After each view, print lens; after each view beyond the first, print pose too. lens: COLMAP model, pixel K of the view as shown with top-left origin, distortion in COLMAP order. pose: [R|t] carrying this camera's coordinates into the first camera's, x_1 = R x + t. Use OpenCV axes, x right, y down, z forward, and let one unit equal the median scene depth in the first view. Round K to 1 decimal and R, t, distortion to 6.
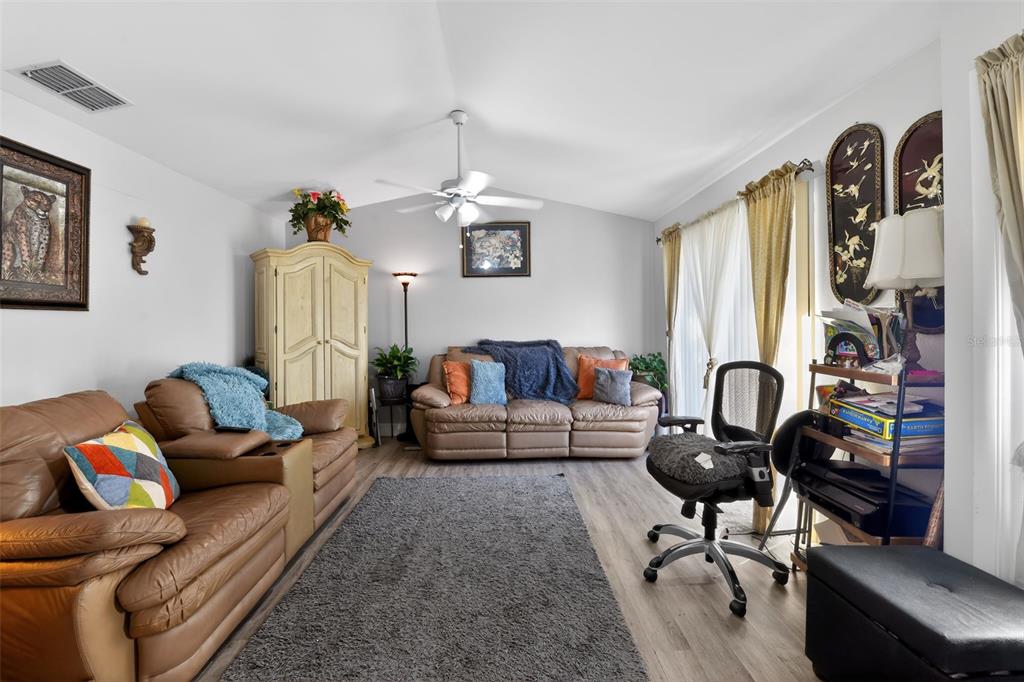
lens RADIAL K [[406.5, 0, 511.9], [0, 406.5, 324.5], [0, 0, 1]] dist [-0.014393, -0.000088]
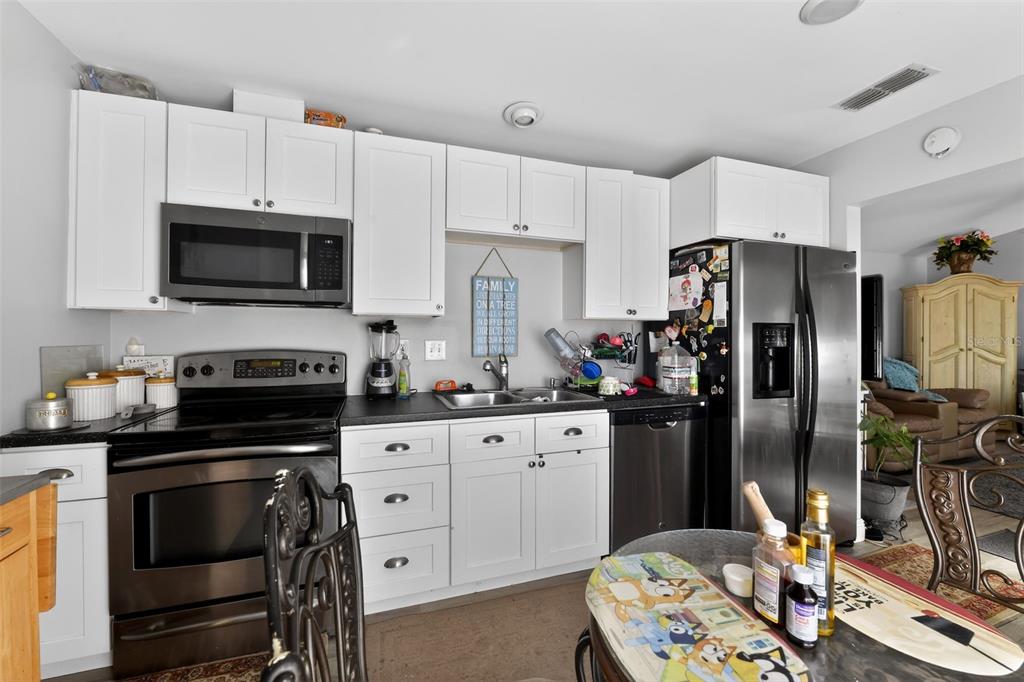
lens RADIAL K [[406.5, 0, 507.3], [0, 406.5, 334.3], [0, 0, 1]] dist [-0.014393, -0.000088]
pose [[0.281971, 0.005329, -0.959408, 0.353599], [-0.007016, 0.999969, 0.003492, 0.000182], [0.959397, 0.005747, 0.281999, -0.787617]]
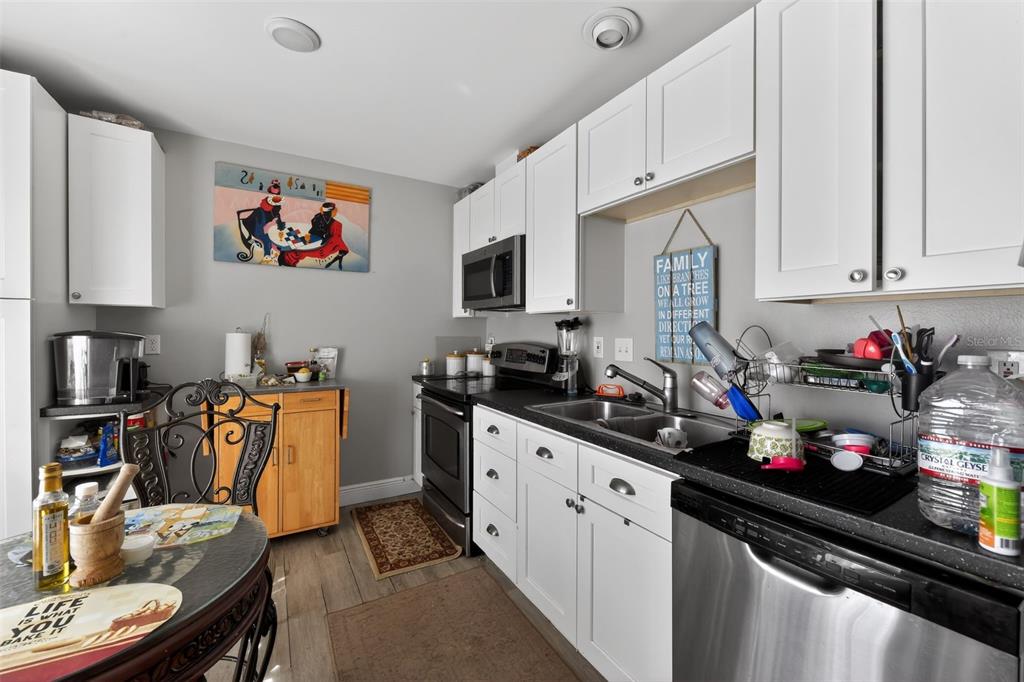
lens RADIAL K [[406.5, 0, 513.0], [0, 406.5, 331.2], [0, 0, 1]] dist [-0.014393, -0.000088]
pose [[-0.876091, -0.000232, -0.482146, 0.101309], [-0.002960, 0.999984, 0.004899, 0.000446], [0.482137, 0.005719, -0.876077, -0.291730]]
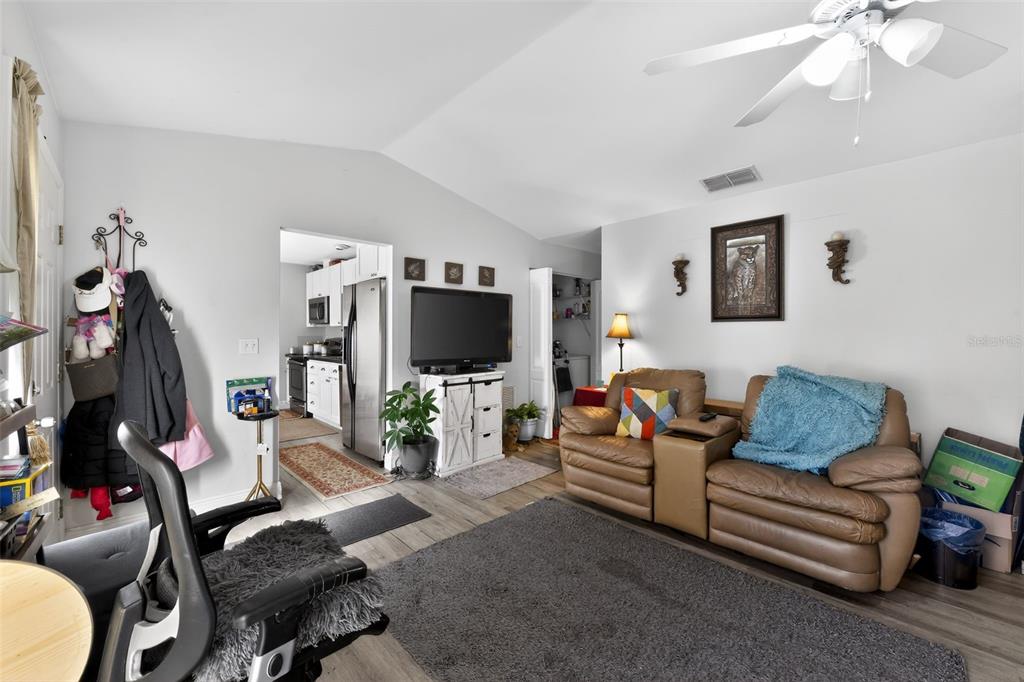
lens RADIAL K [[406.5, 0, 514.4], [0, 406.5, 337.4], [0, 0, 1]] dist [-0.014393, -0.000088]
pose [[-0.740202, 0.014062, -0.672237, 0.333077], [0.004222, 0.999859, 0.016266, -0.002562], [0.672371, 0.009202, -0.740157, 0.888512]]
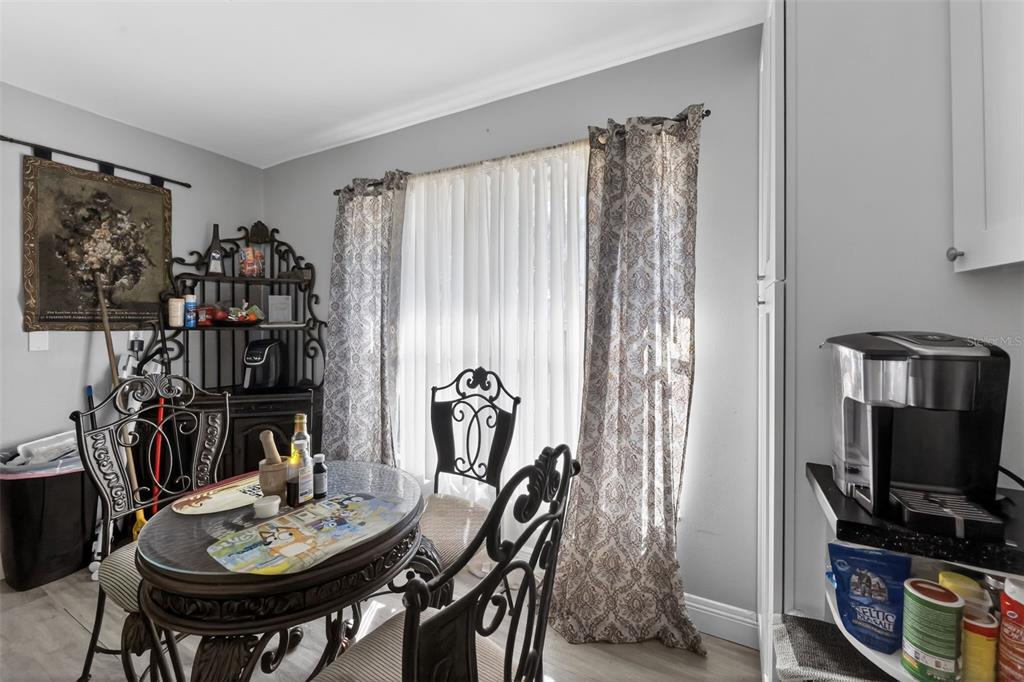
lens RADIAL K [[406.5, 0, 511.9], [0, 406.5, 326.3], [0, 0, 1]] dist [-0.014393, -0.000088]
pose [[0.498710, 0.003199, 0.866763, 0.019656], [-0.005317, 0.999986, -0.000632, 0.002125], [-0.866753, -0.004294, 0.498720, -0.900407]]
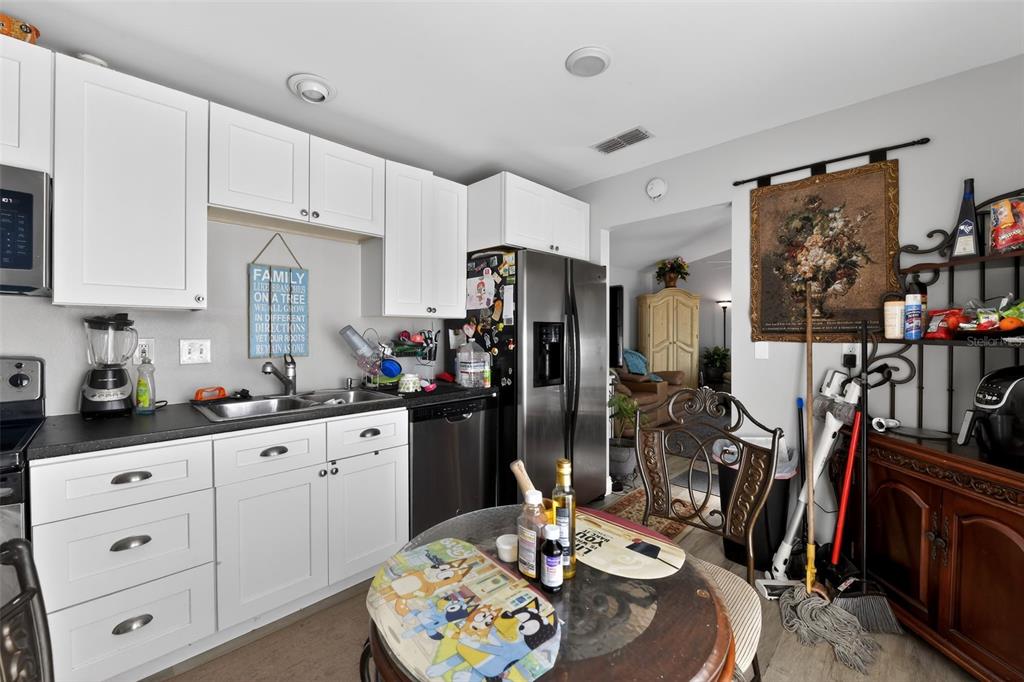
lens RADIAL K [[406.5, 0, 509.0], [0, 406.5, 336.1], [0, 0, 1]] dist [-0.014393, -0.000088]
pose [[0.682322, 0.012679, -0.730942, 0.360681], [-0.007575, 0.999919, 0.010274, 0.000369], [0.731013, -0.001474, 0.682362, -0.774576]]
